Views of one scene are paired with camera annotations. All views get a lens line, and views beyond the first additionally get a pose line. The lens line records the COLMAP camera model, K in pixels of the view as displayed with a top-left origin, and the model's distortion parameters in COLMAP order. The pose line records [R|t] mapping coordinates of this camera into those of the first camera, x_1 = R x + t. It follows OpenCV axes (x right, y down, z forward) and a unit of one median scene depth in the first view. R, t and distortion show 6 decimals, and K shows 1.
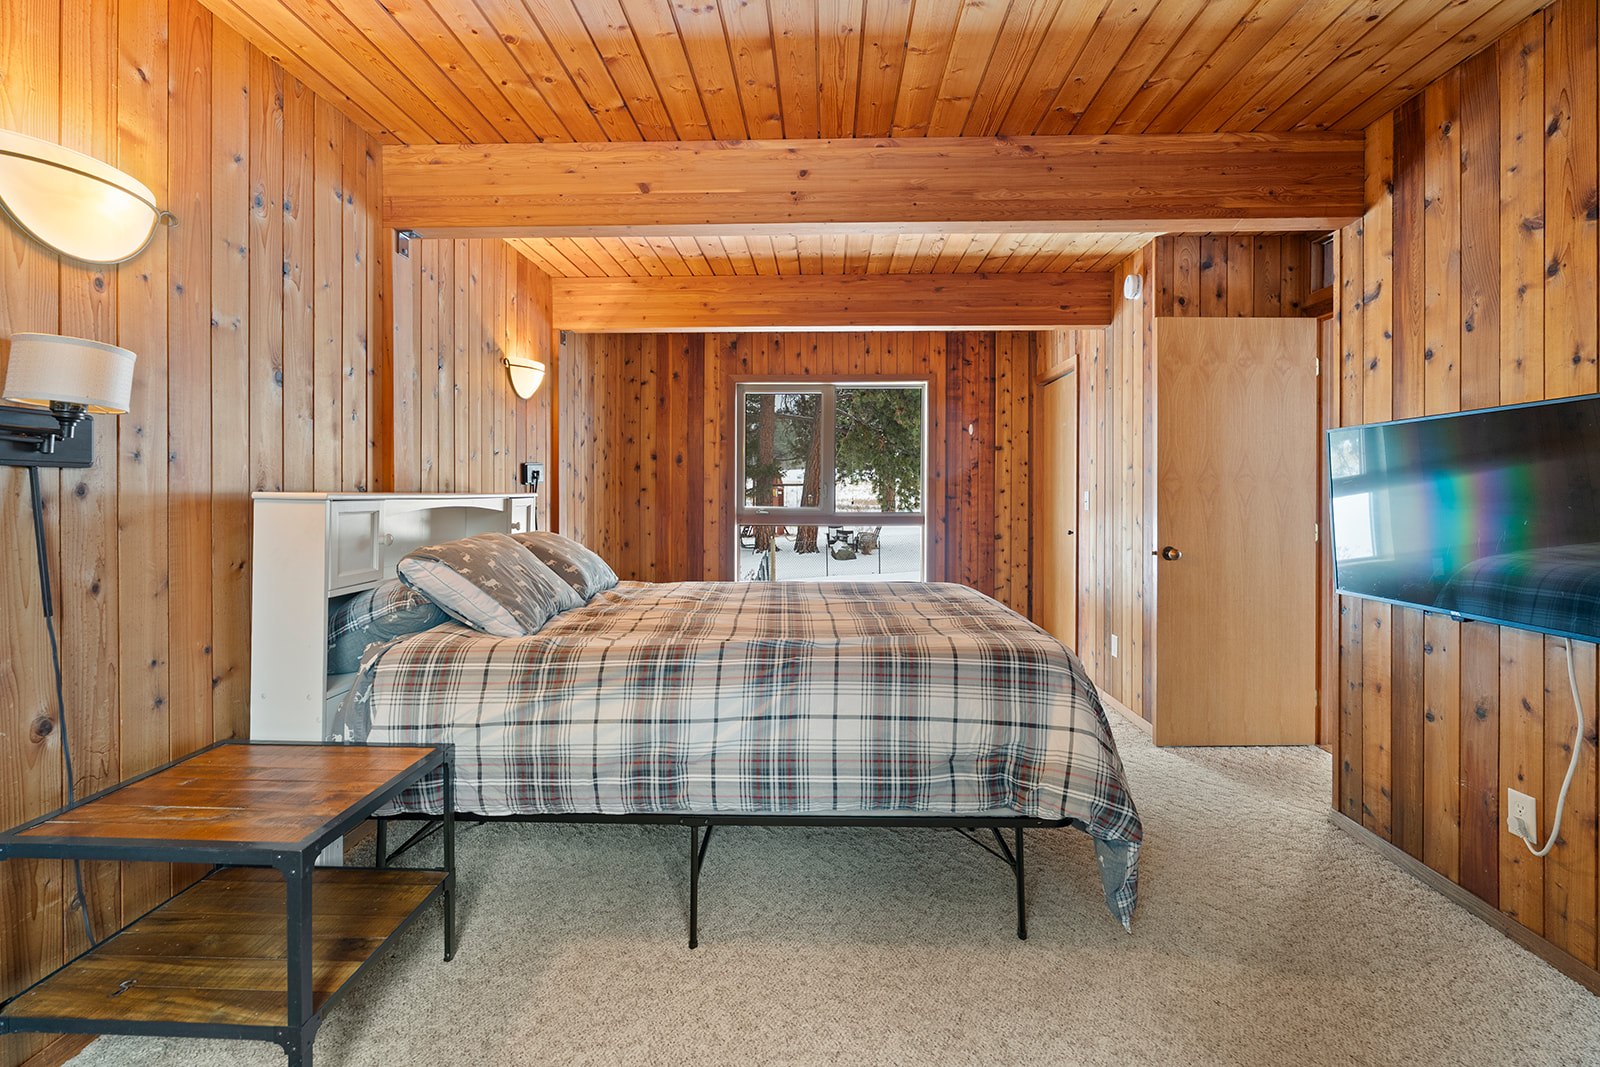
lens RADIAL K [[744.5, 0, 792.8], [0, 744.5, 483.7], [0, 0, 1]] dist [-0.006392, -0.001436]
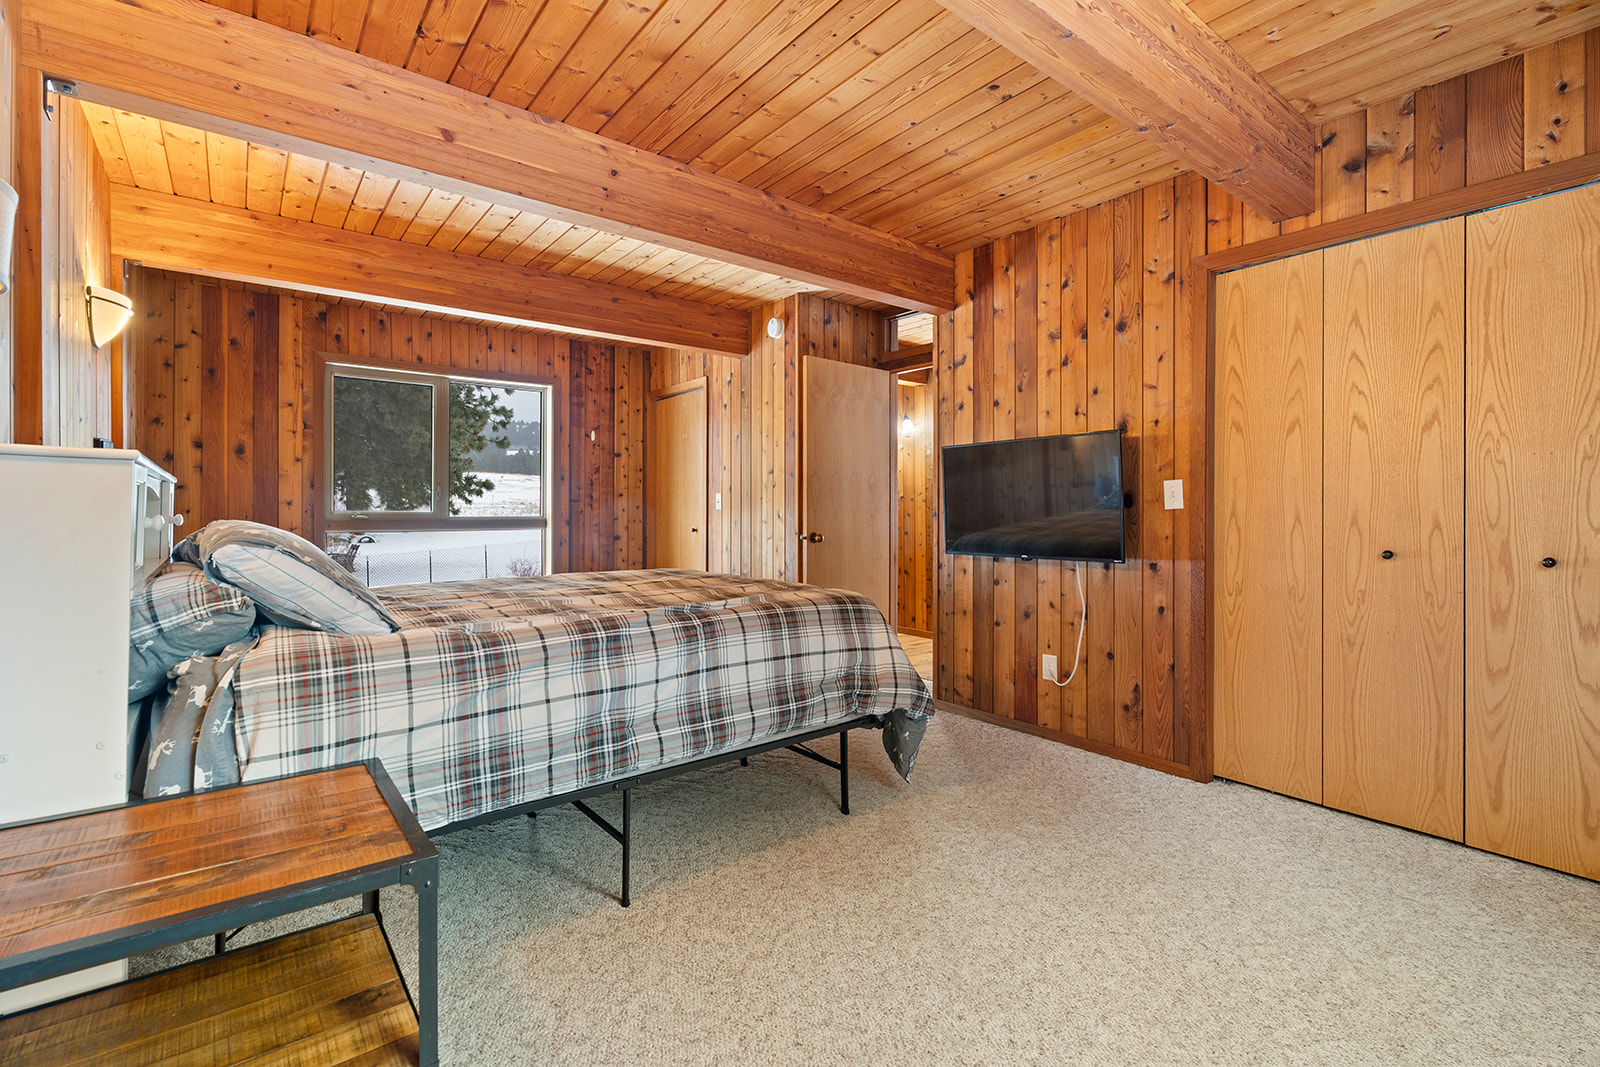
lens RADIAL K [[744.5, 0, 809.4], [0, 744.5, 501.0], [0, 0, 1]] dist [-0.006392, -0.001436]
pose [[0.744748, 0.008370, 0.667293, -0.486544], [-0.006197, 0.999965, -0.005627, 0.047677], [-0.667317, 0.000056, 0.744774, 0.042841]]
